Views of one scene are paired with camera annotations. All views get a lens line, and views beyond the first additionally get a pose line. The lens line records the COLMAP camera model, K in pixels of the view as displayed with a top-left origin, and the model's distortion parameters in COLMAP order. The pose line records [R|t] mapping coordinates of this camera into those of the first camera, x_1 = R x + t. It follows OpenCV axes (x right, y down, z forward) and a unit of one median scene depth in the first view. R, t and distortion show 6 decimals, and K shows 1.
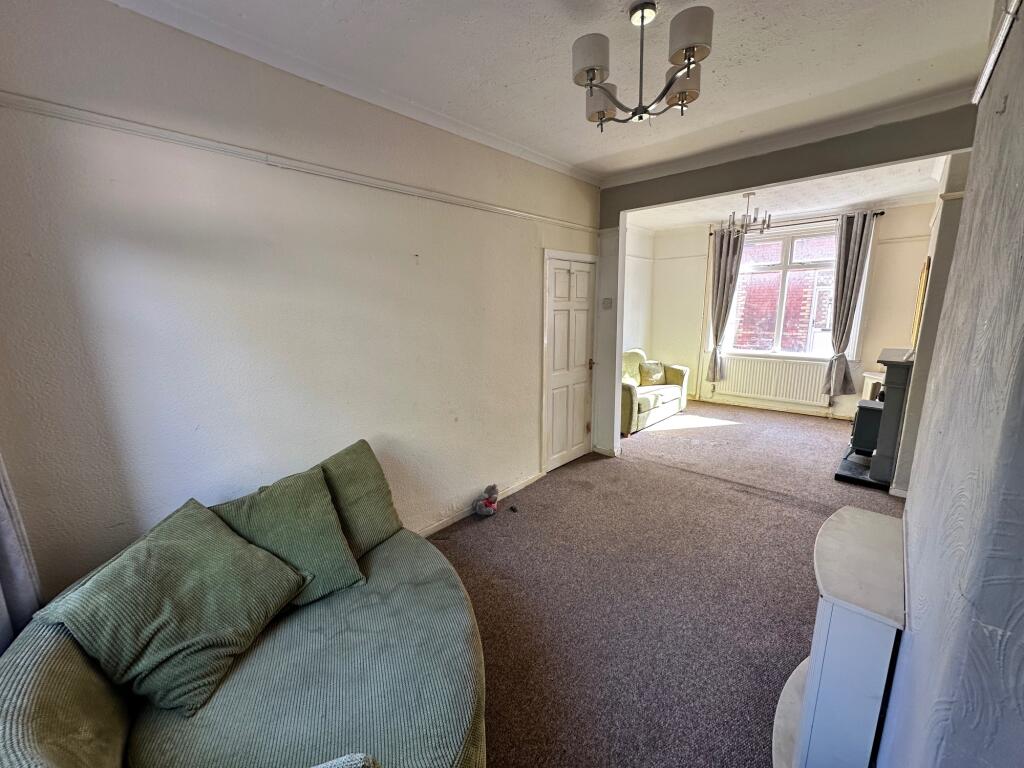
lens RADIAL K [[406.6, 0, 510.4], [0, 406.6, 382.1], [0, 0, 1]] dist [-0.004377, 0.000435]
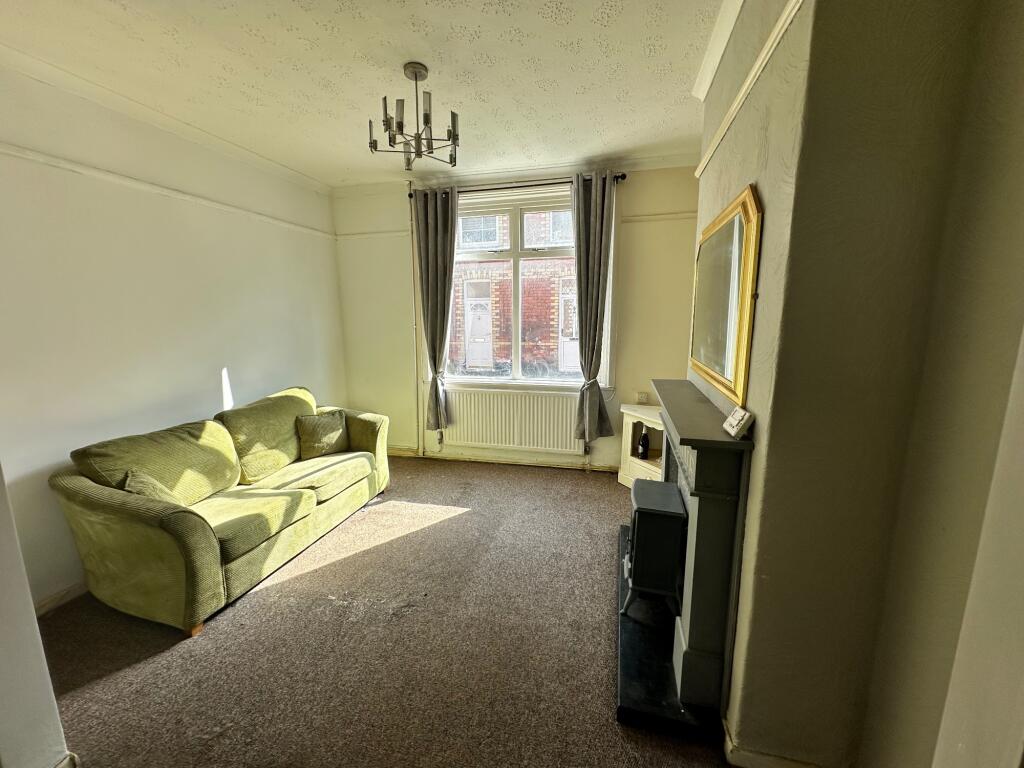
lens RADIAL K [[406.6, 0, 508.8], [0, 406.6, 383.0], [0, 0, 1]] dist [-0.004377, 0.000435]
pose [[0.877600, -0.074649, 0.473547, 0.328718], [0.085159, 0.996367, -0.000755, -0.069377], [-0.471770, 0.040989, 0.880768, 0.415925]]
